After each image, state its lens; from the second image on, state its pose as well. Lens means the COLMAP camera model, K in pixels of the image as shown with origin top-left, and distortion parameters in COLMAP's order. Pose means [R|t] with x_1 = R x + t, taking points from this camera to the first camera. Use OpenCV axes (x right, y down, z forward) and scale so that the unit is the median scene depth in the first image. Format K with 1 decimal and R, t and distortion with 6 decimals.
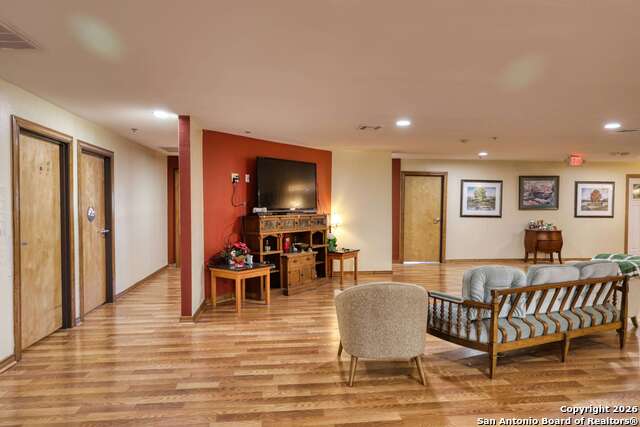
lens RADIAL K [[419.6, 0, 320.0], [0, 419.6, 213.5], [0, 0, 1]] dist [-0.002410, 0.000144]
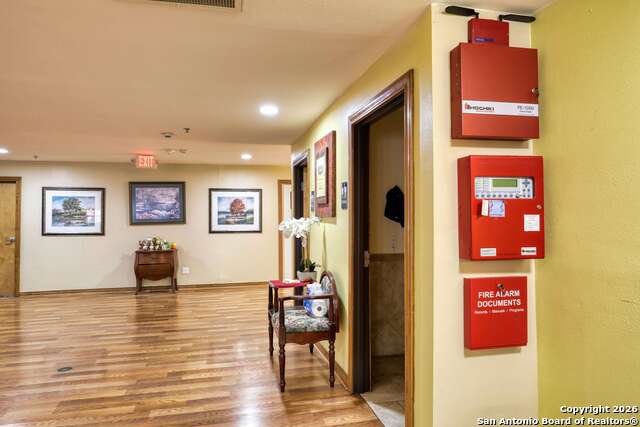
lens RADIAL K [[419.6, 0, 320.0], [0, 419.6, 213.5], [0, 0, 1]] dist [-0.002410, 0.000144]
pose [[0.993616, -0.011591, 0.112215, 0.738609], [0.014521, 0.999574, -0.025326, -0.005311], [-0.111873, 0.026794, 0.993361, 0.179409]]
